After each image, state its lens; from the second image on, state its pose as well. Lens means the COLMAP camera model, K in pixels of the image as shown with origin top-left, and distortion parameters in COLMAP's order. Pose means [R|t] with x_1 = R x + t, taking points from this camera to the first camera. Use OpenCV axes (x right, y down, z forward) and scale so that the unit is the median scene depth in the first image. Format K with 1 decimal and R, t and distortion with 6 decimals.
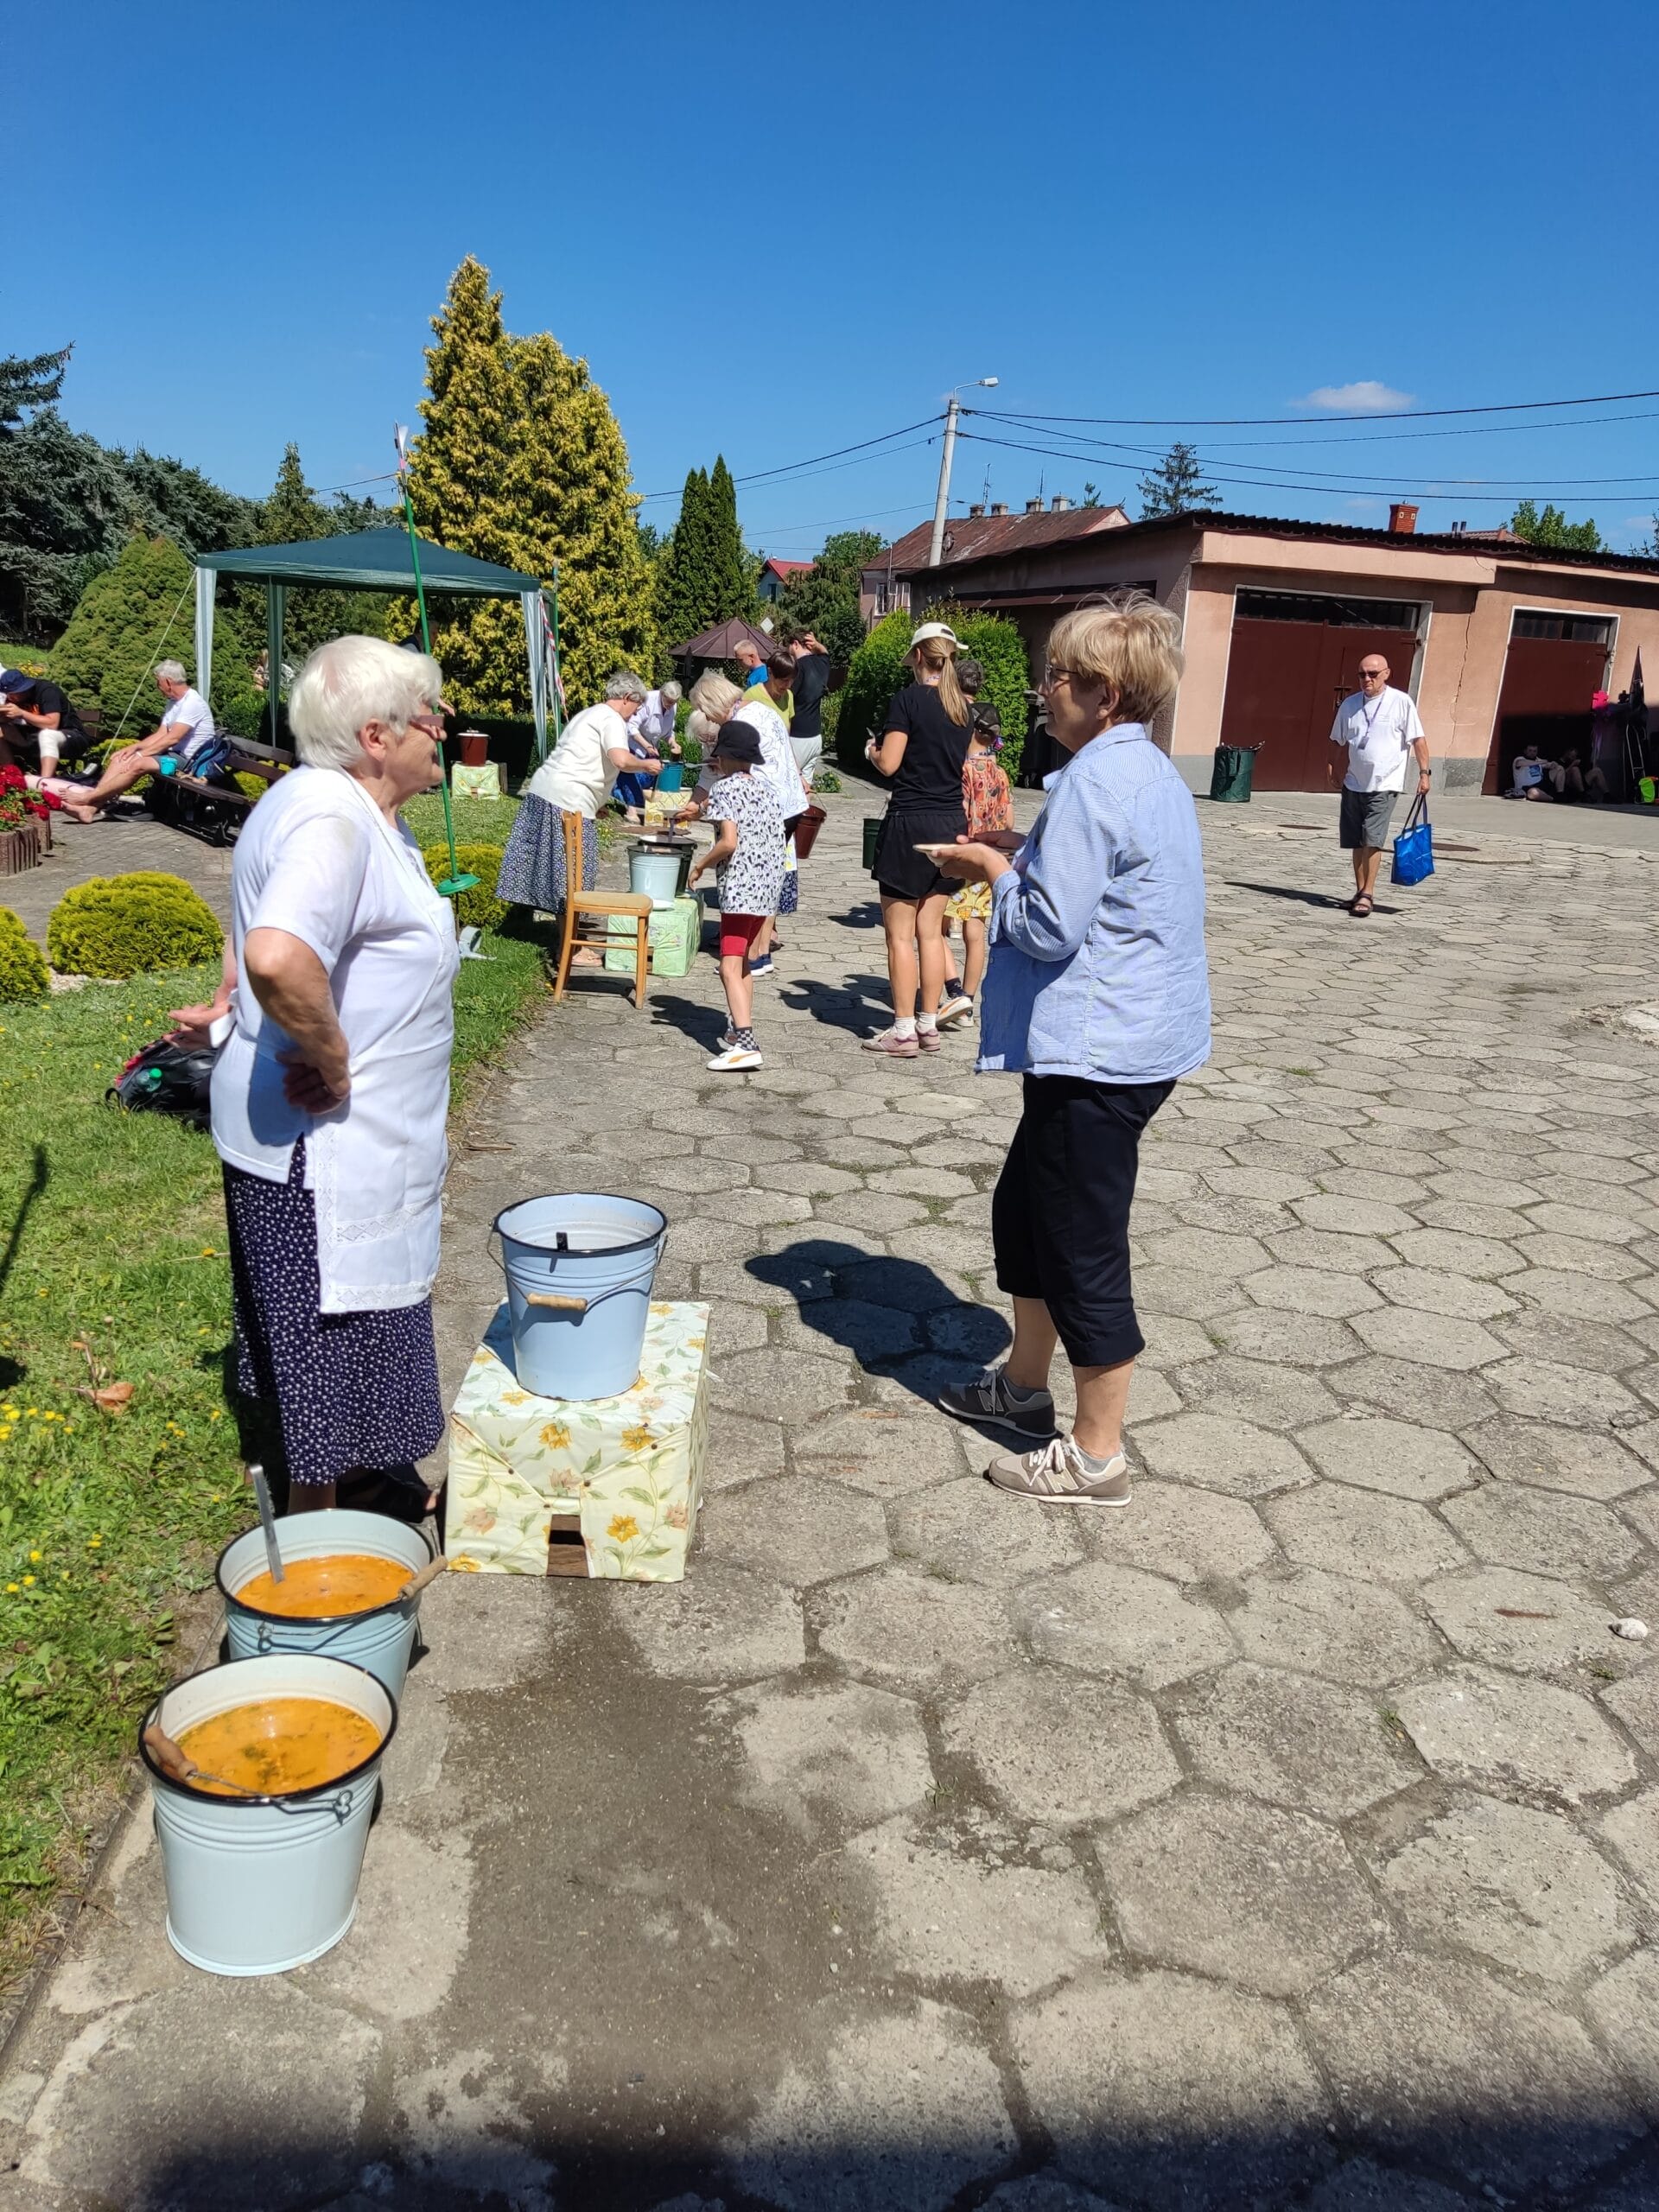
lens RADIAL K [[1641.8, 0, 817.1], [0, 1641.8, 1164.3], [0, 0, 1]] dist [0.085971, -0.117771]
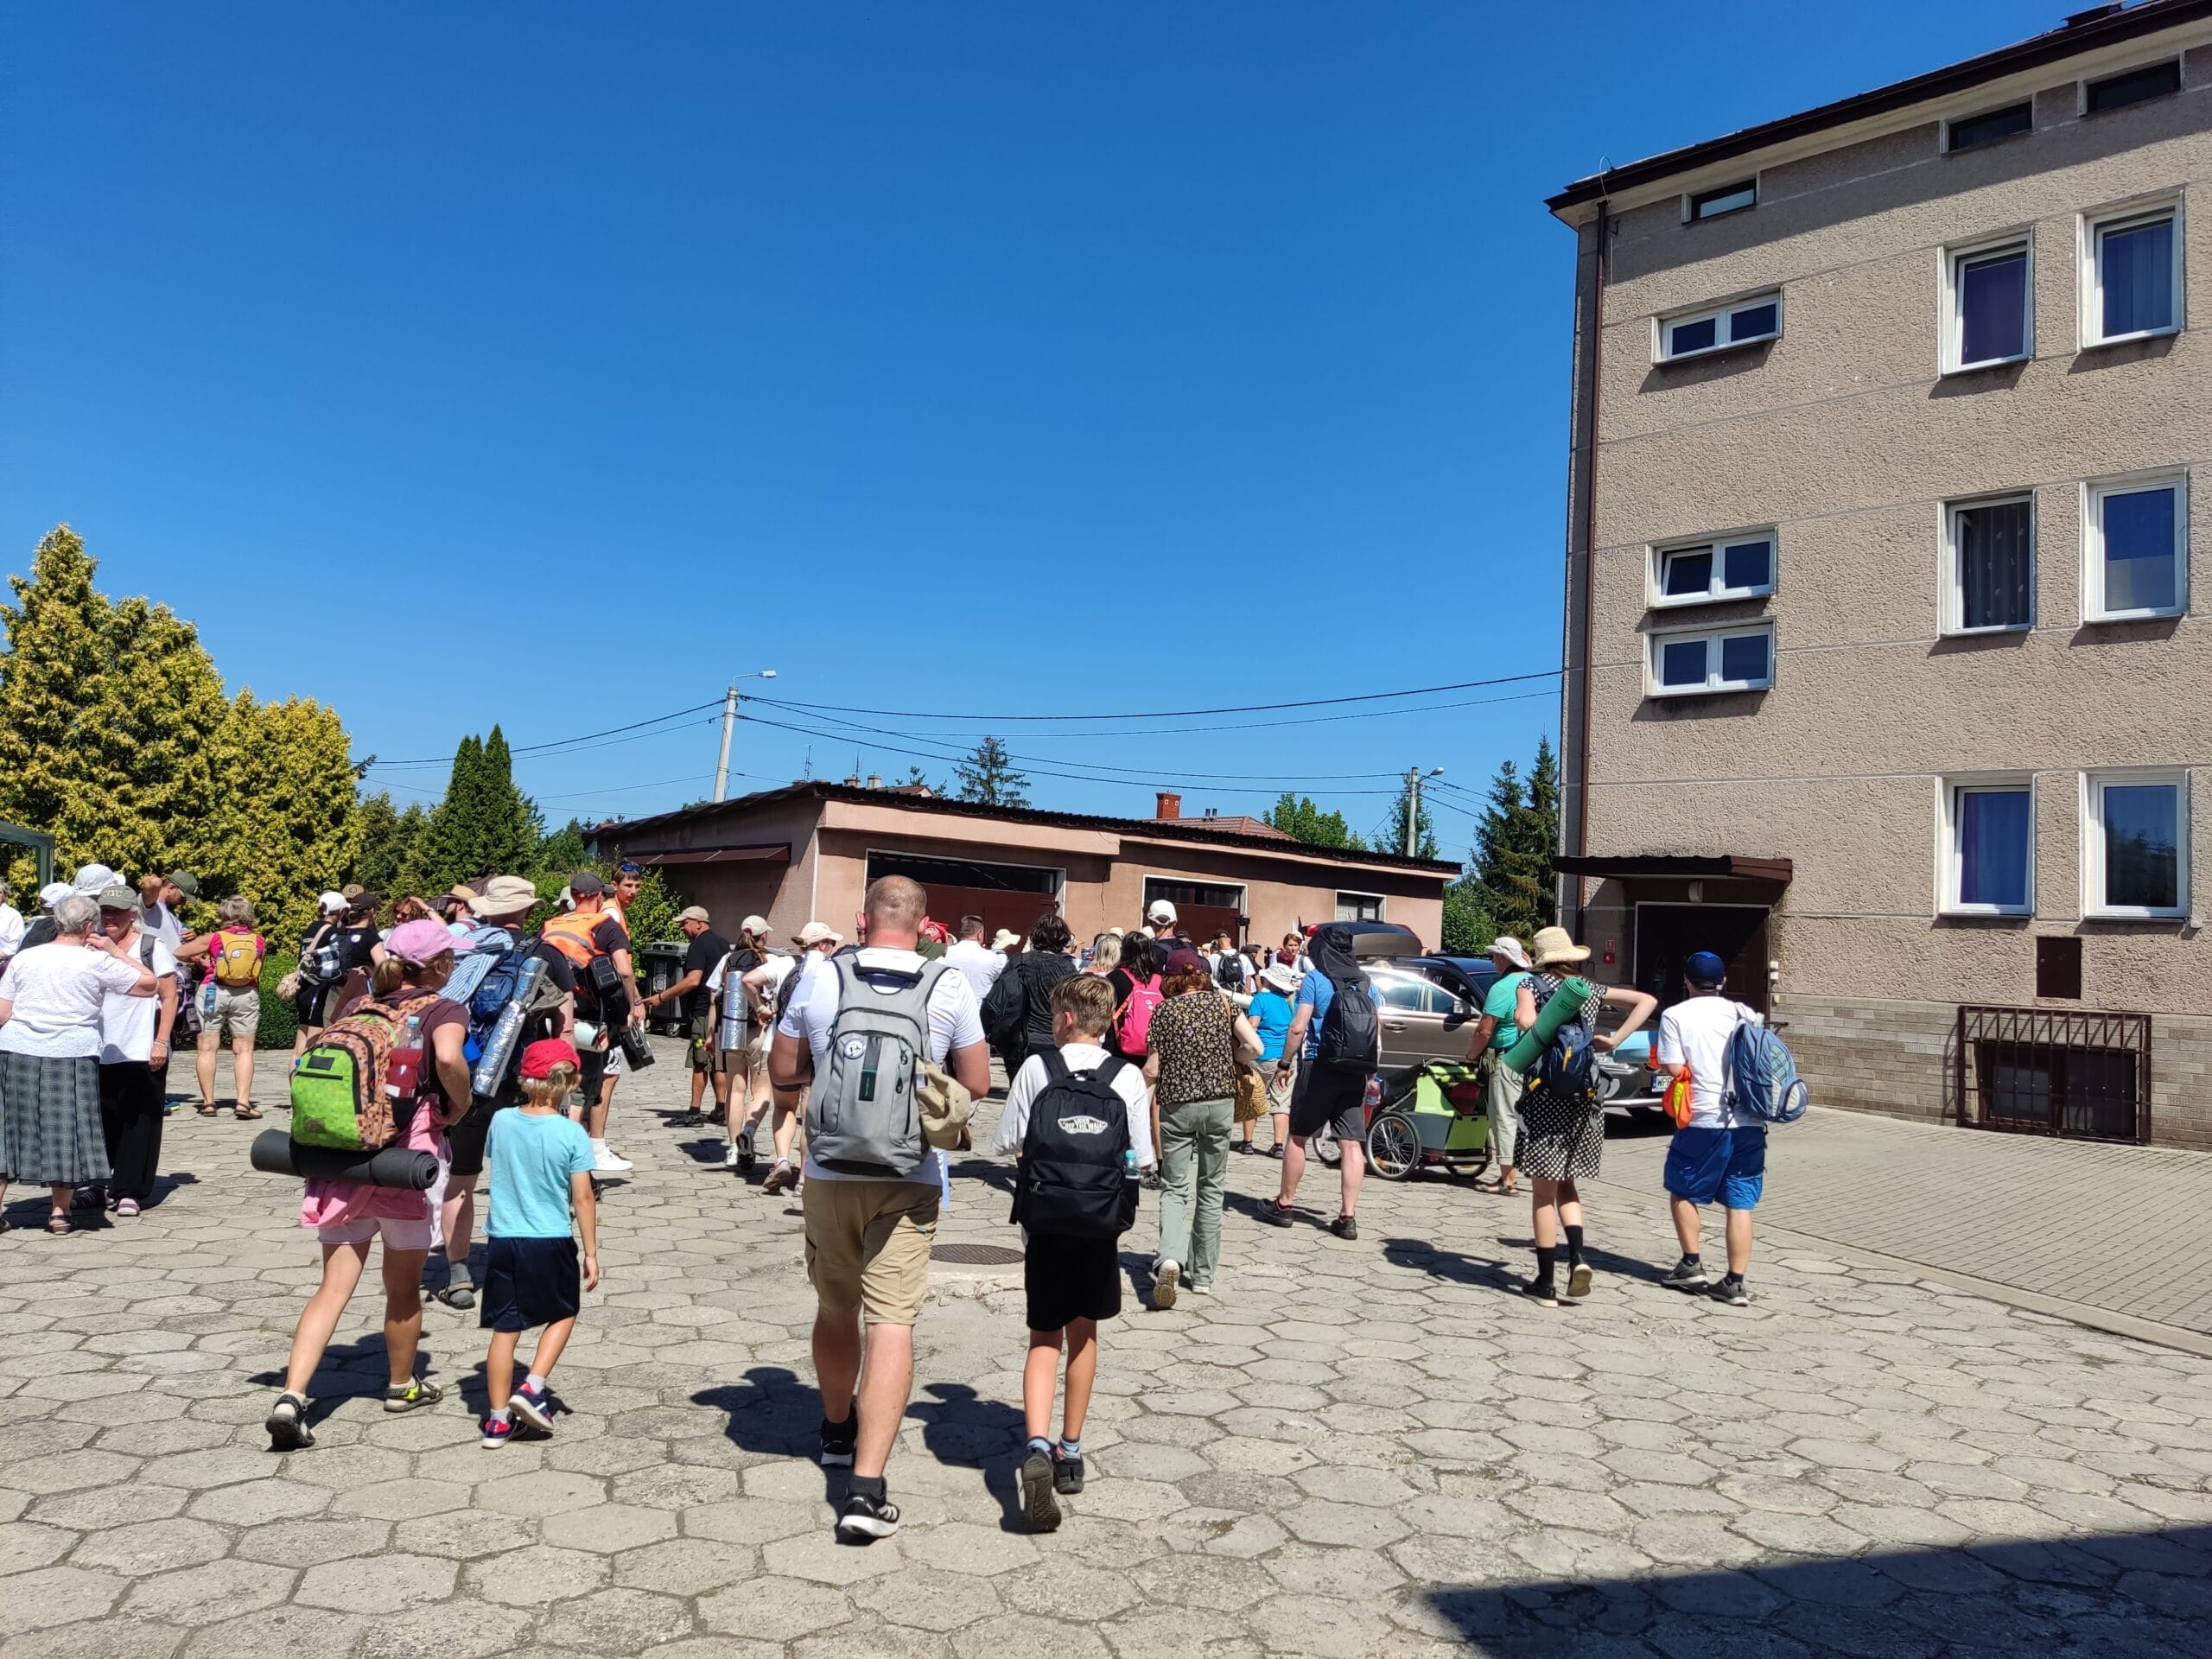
lens RADIAL K [[1641.8, 0, 1124.7], [0, 1641.8, 822.1], [0, 0, 1]] dist [0.085971, -0.117771]
pose [[0.970142, 0.025194, 0.241227, 0.166832], [0.060412, 0.938141, -0.340941, 0.003679], [-0.234895, 0.345334, 0.908608, 0.000359]]
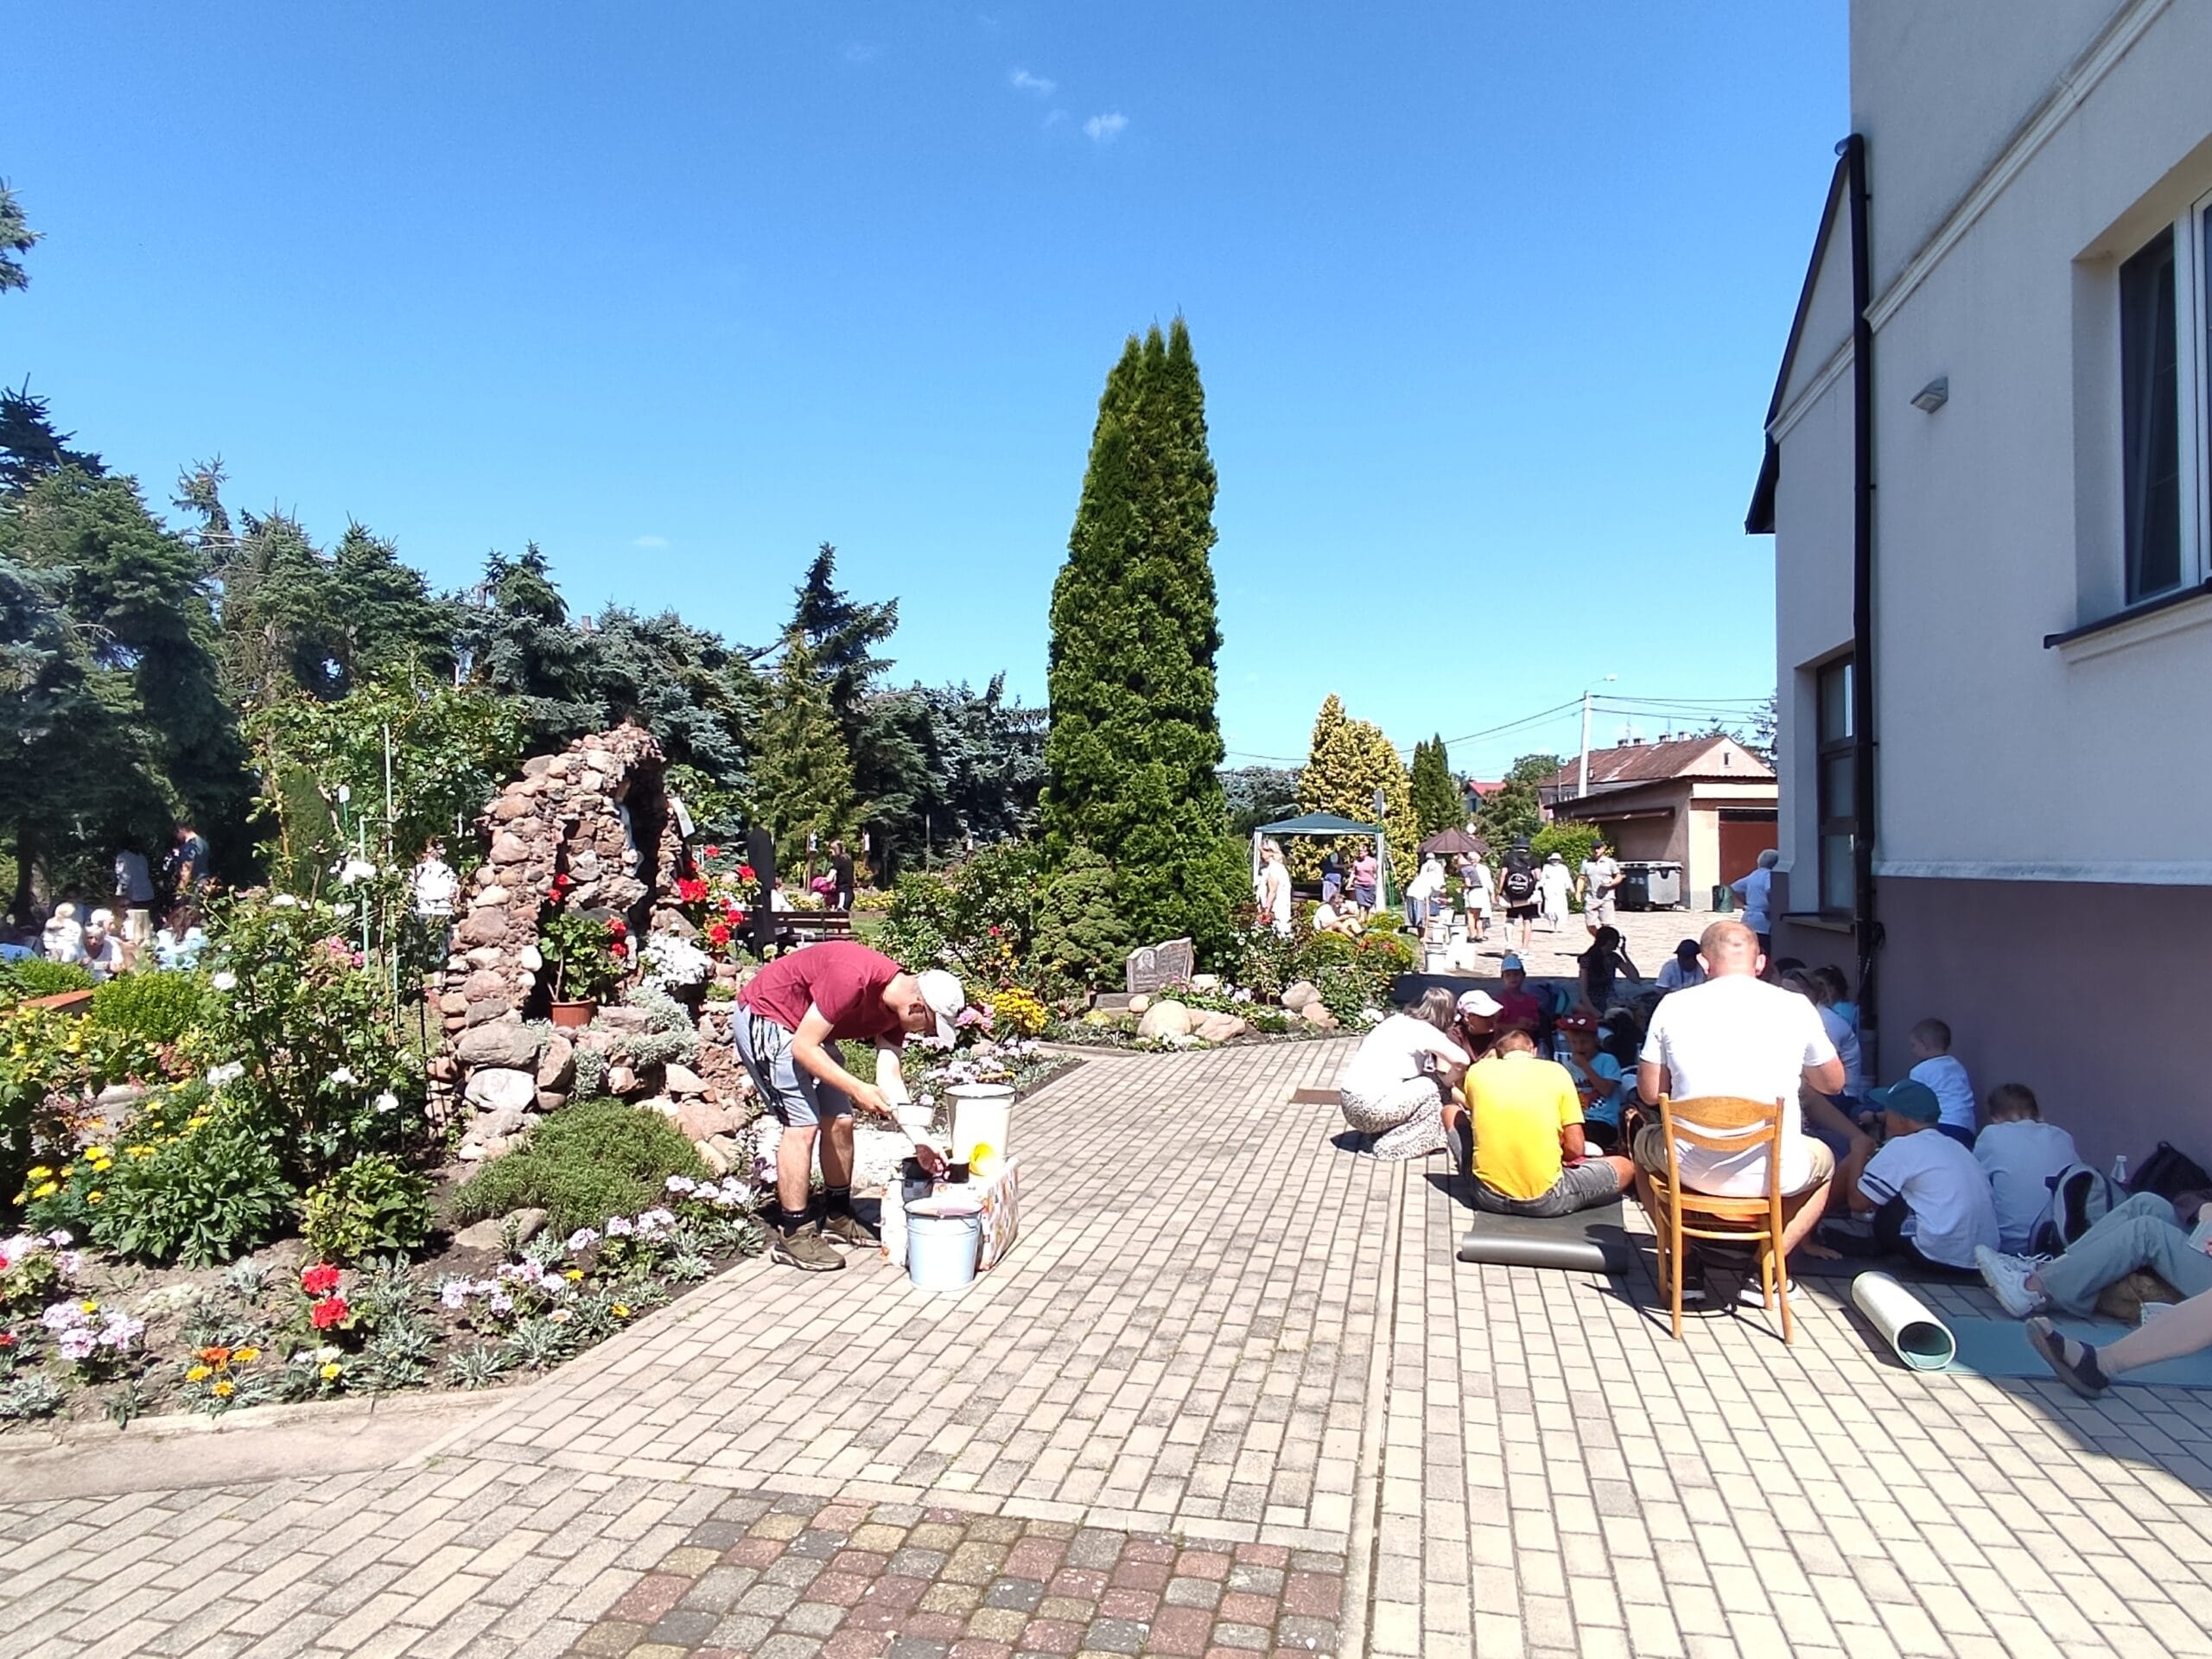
lens RADIAL K [[1480.9, 0, 1110.3], [0, 1480.9, 827.8], [0, 0, 1]] dist [-0.004812, -0.000708]
pose [[0.963445, -0.051792, -0.262853, 0.019240], [-0.032610, 0.951169, -0.306942, 0.250715], [0.265915, 0.304294, 0.914710, -0.833702]]
